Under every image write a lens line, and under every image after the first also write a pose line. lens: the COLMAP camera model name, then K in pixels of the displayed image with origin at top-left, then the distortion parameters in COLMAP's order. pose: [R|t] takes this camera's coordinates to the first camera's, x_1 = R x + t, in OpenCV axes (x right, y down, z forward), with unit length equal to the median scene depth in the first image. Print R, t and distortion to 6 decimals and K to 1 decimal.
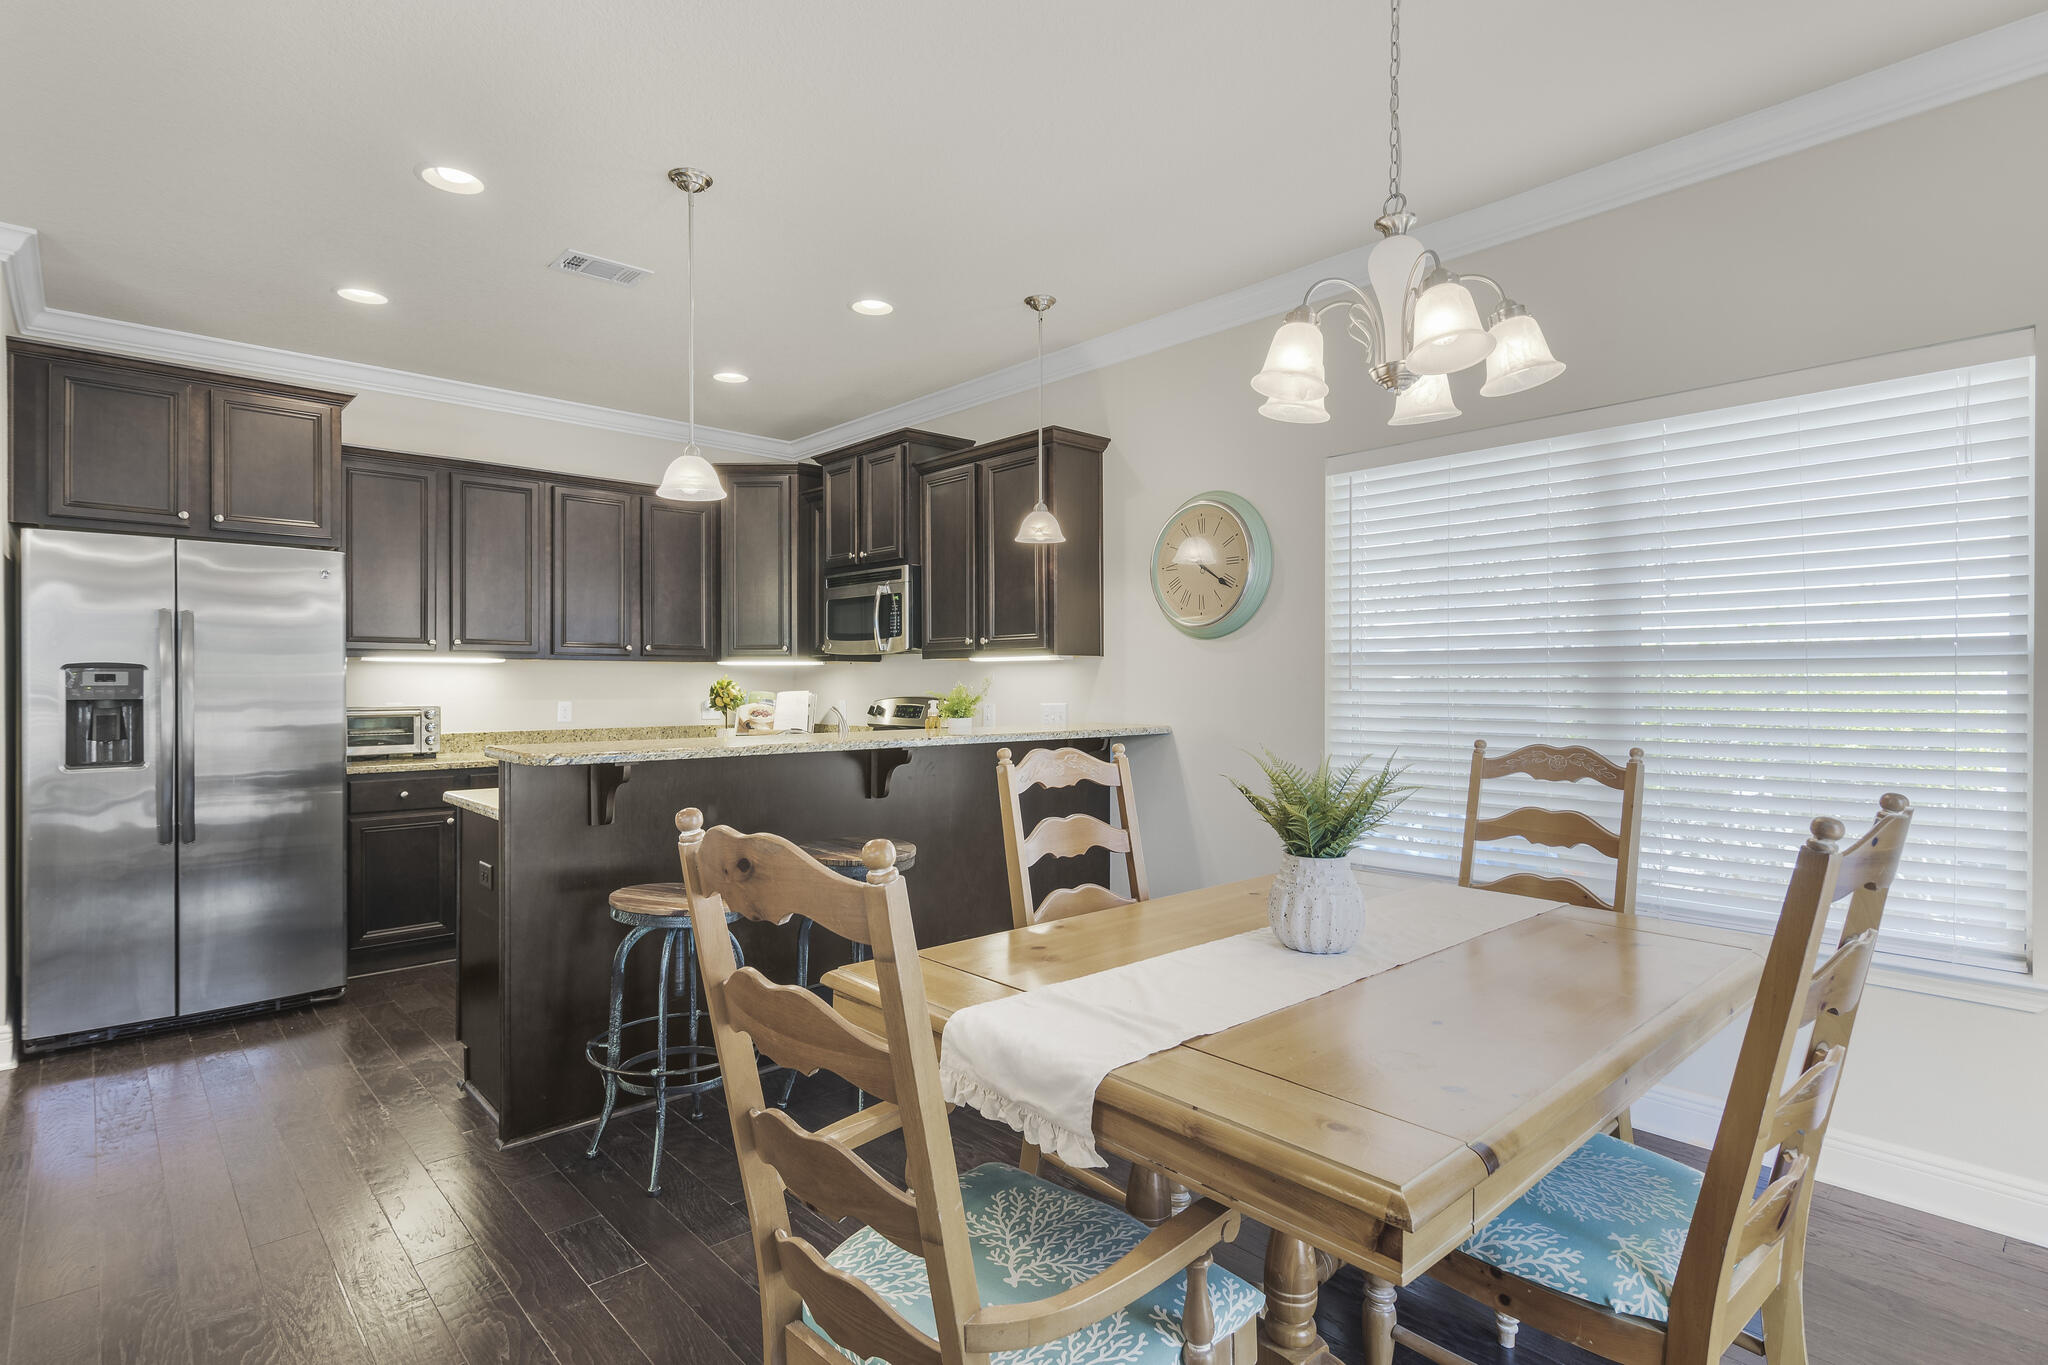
lens RADIAL K [[1068.4, 0, 960.6], [0, 1068.4, 684.5], [0, 0, 1]] dist [-0.005095, -0.001792]
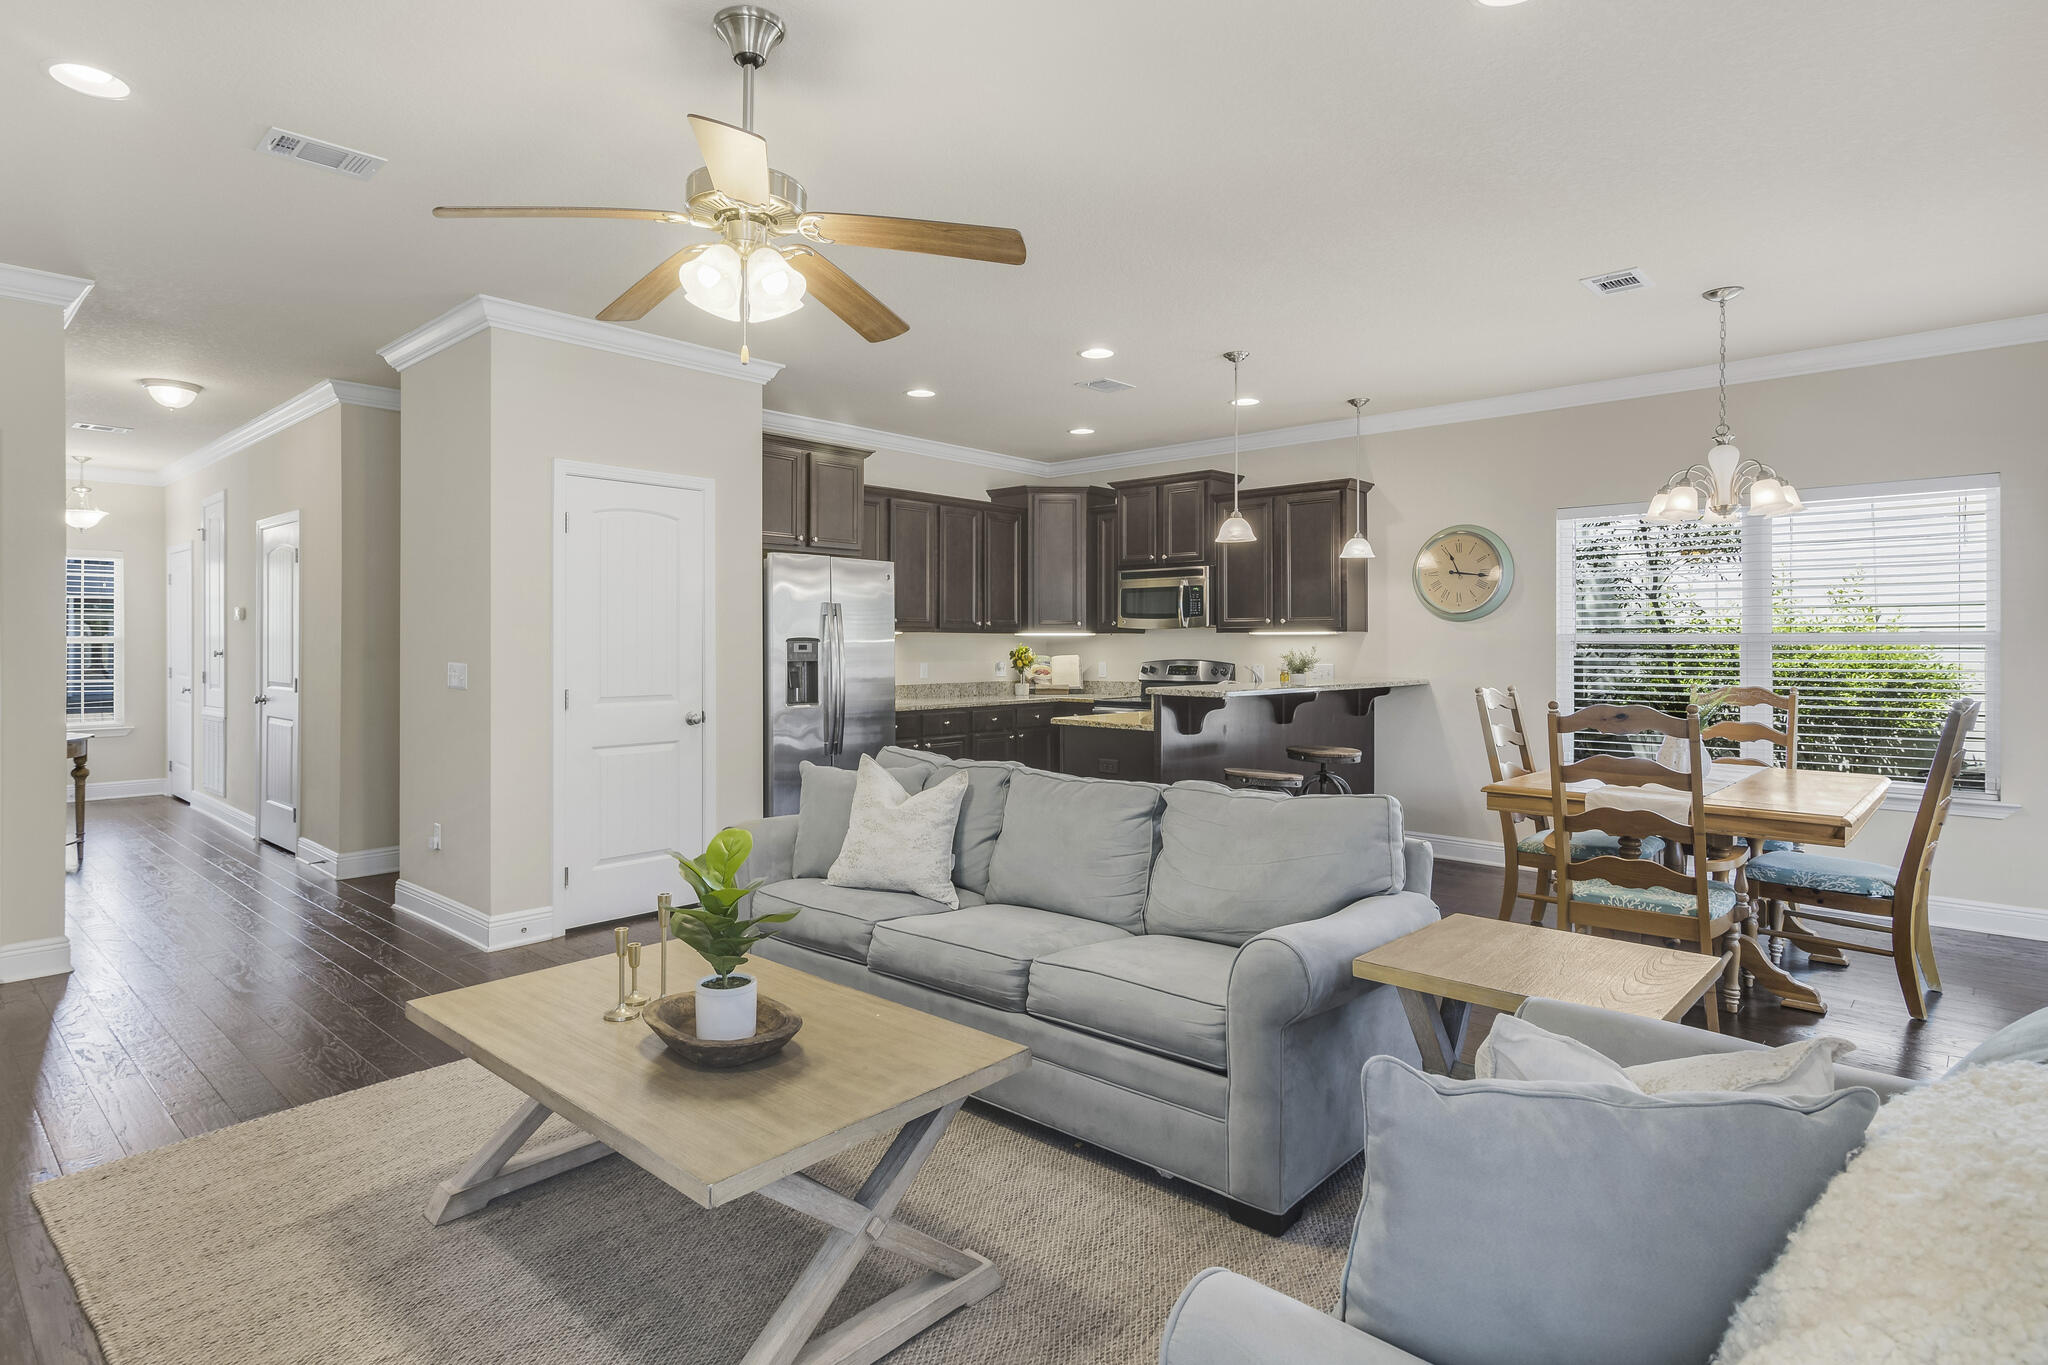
lens RADIAL K [[1068.4, 0, 944.2], [0, 1068.4, 647.5], [0, 0, 1]] dist [-0.005095, -0.001792]
pose [[0.997942, -0.000142, 0.064126, -0.461938], [0.000158, 1.000000, -0.000240, -0.003595], [-0.064126, 0.000250, 0.997942, -0.367925]]
